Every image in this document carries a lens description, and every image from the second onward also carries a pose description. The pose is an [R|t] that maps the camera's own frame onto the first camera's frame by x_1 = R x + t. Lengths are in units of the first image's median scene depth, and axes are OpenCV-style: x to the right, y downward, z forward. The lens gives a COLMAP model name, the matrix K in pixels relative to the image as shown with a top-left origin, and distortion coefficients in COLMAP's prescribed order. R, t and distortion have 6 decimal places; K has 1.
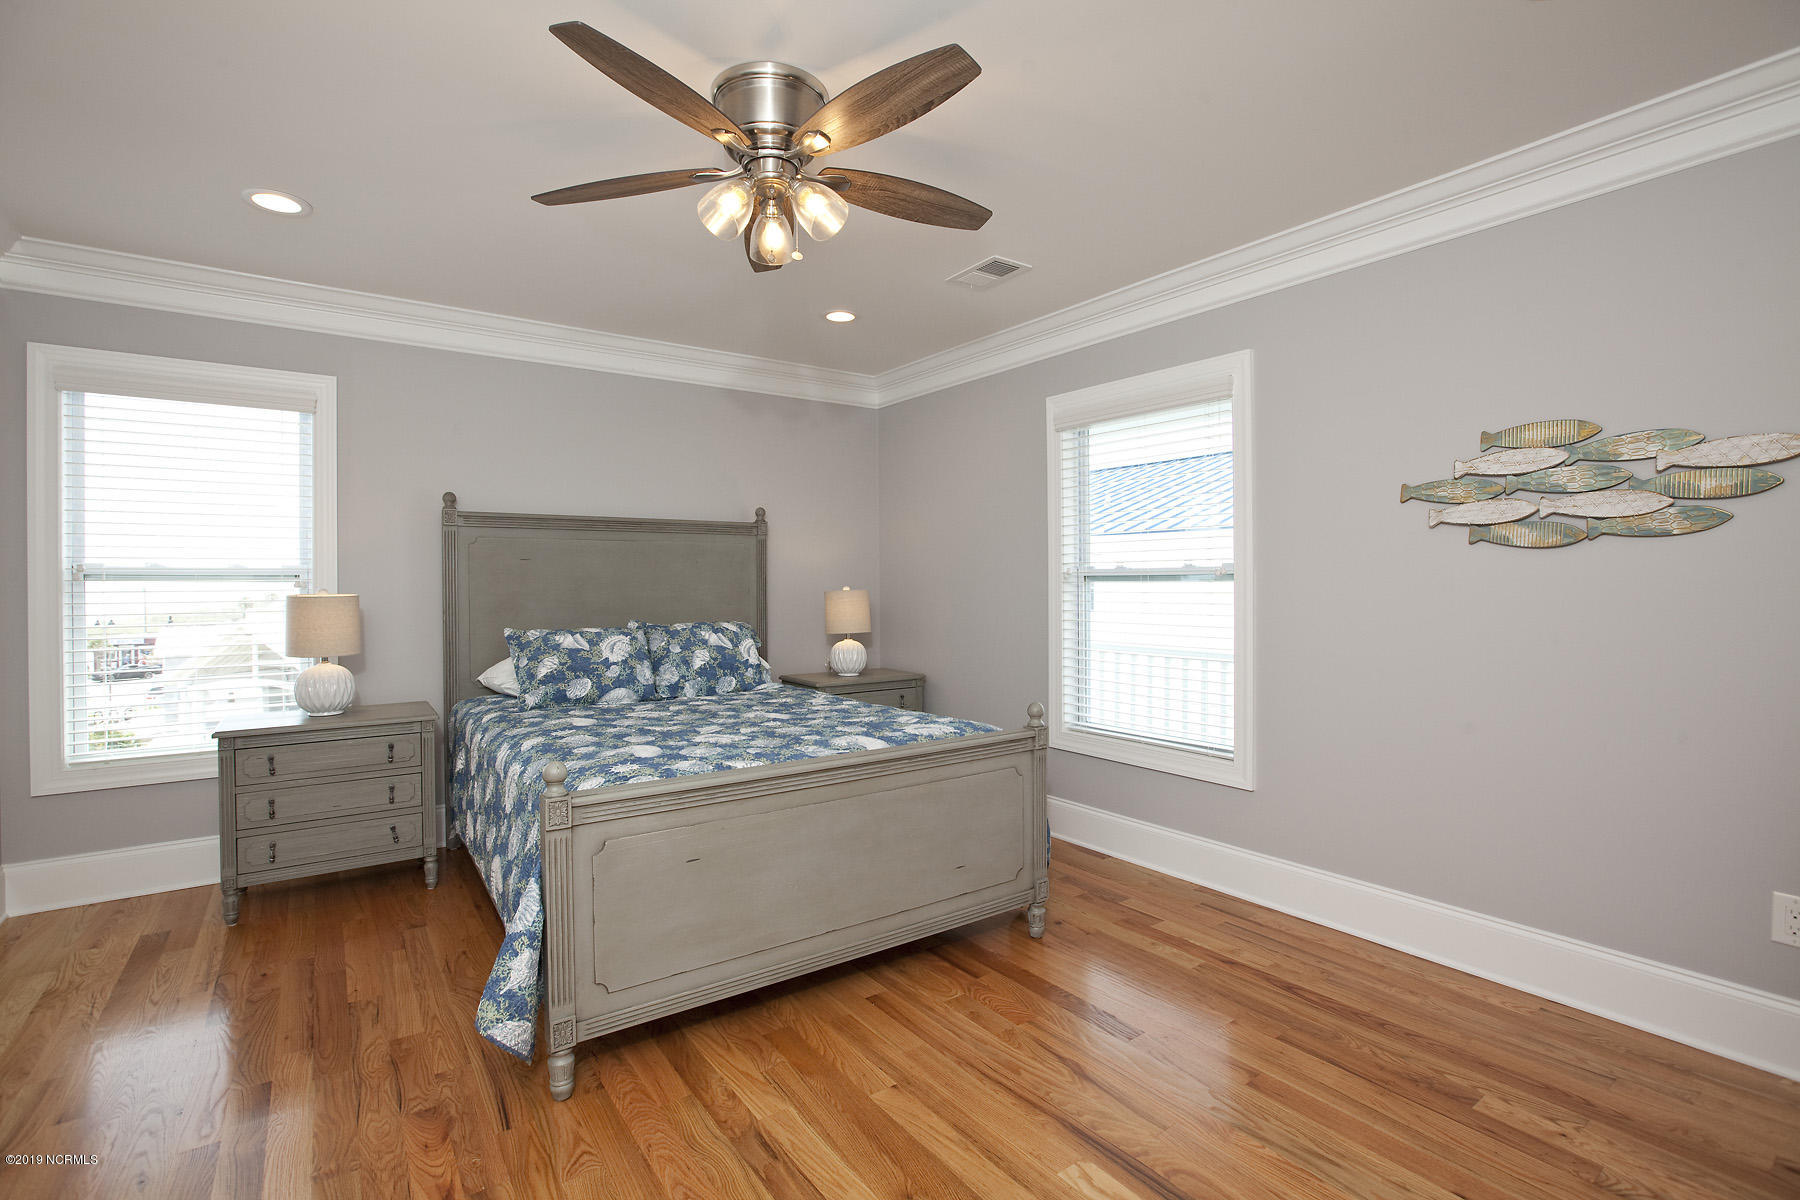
lens RADIAL K [[804.6, 0, 900.5], [0, 804.6, 595.4], [0, 0, 1]] dist [-0.039156, 0.000539]
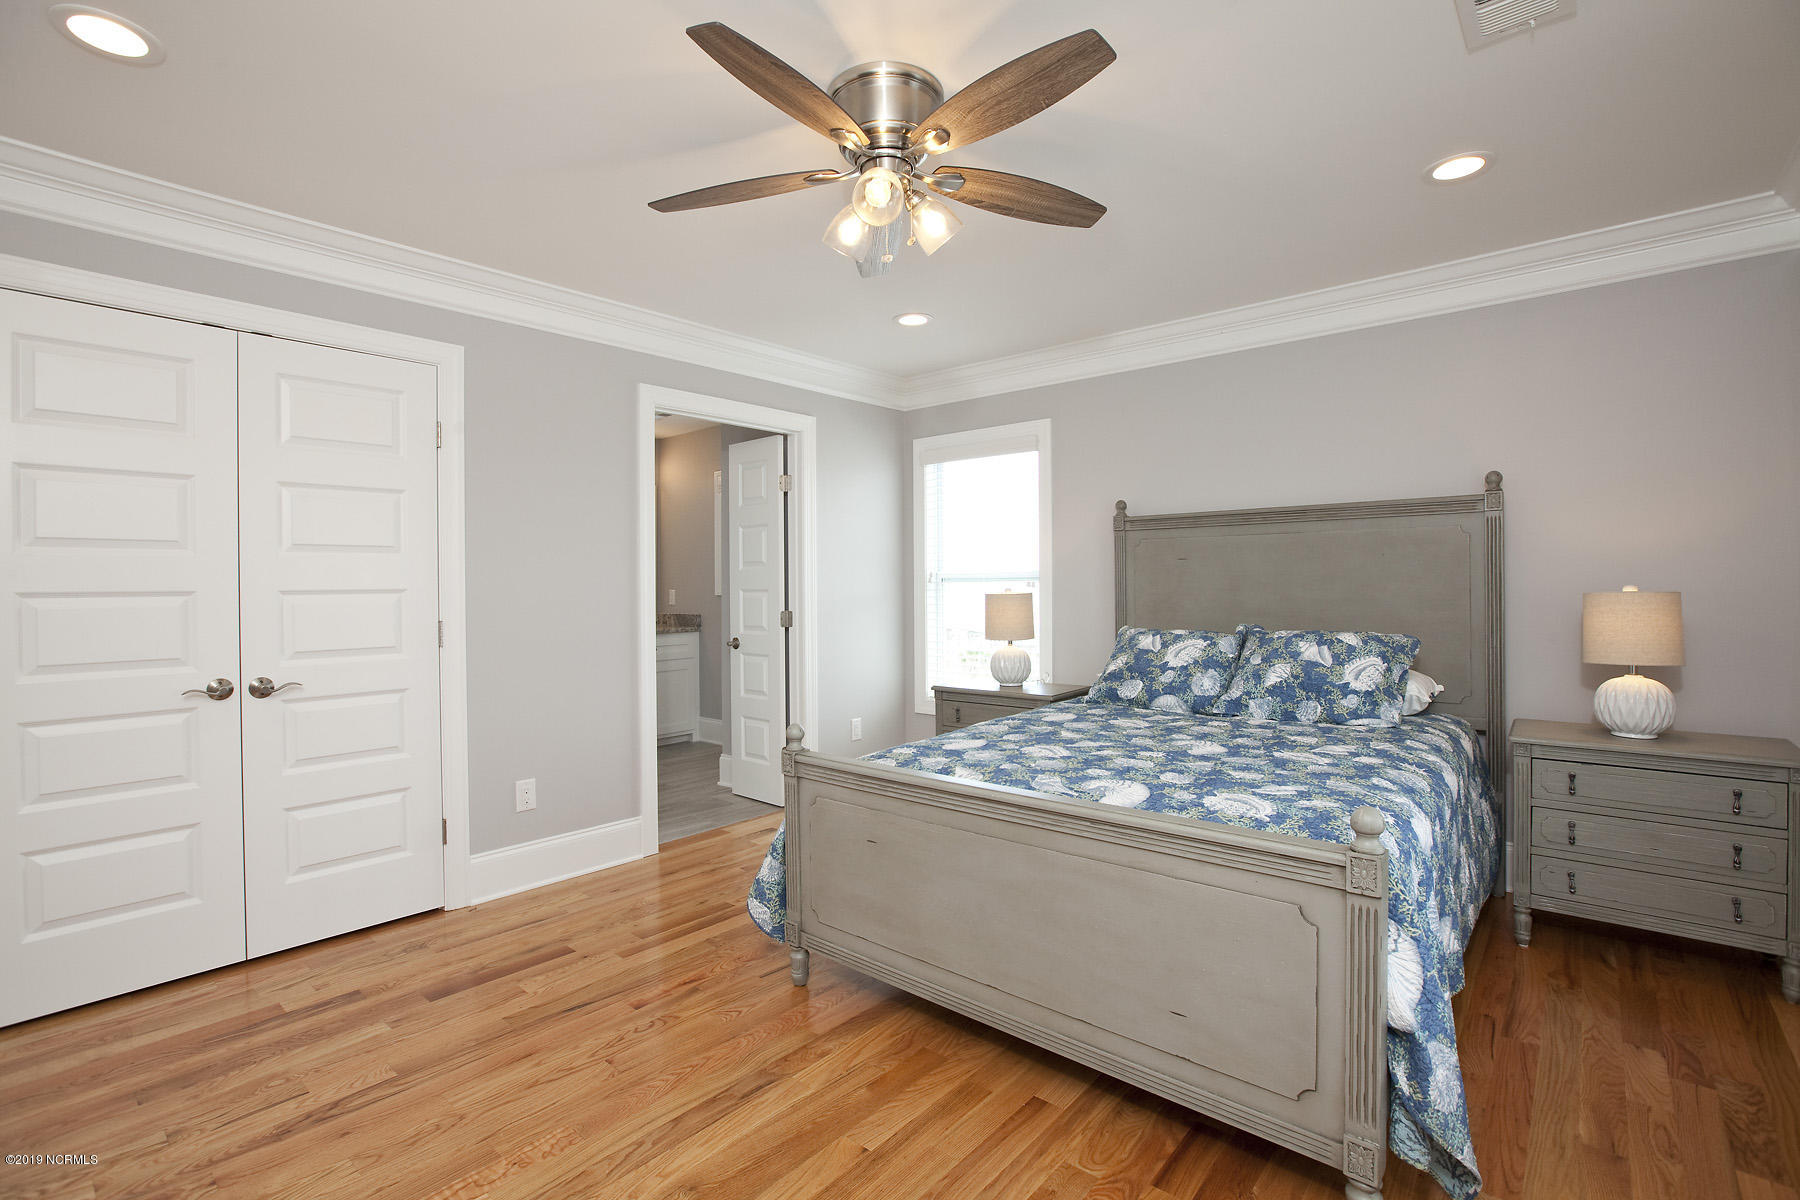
lens RADIAL K [[821.1, 0, 894.0], [0, 821.1, 591.6], [0, 0, 1]] dist [-0.031518, 0.001289]
pose [[0.236953, 0.004644, -0.971510, 0.498140], [-0.007174, 0.999970, 0.003030, -0.005184], [0.971495, 0.006252, 0.236979, 0.460829]]
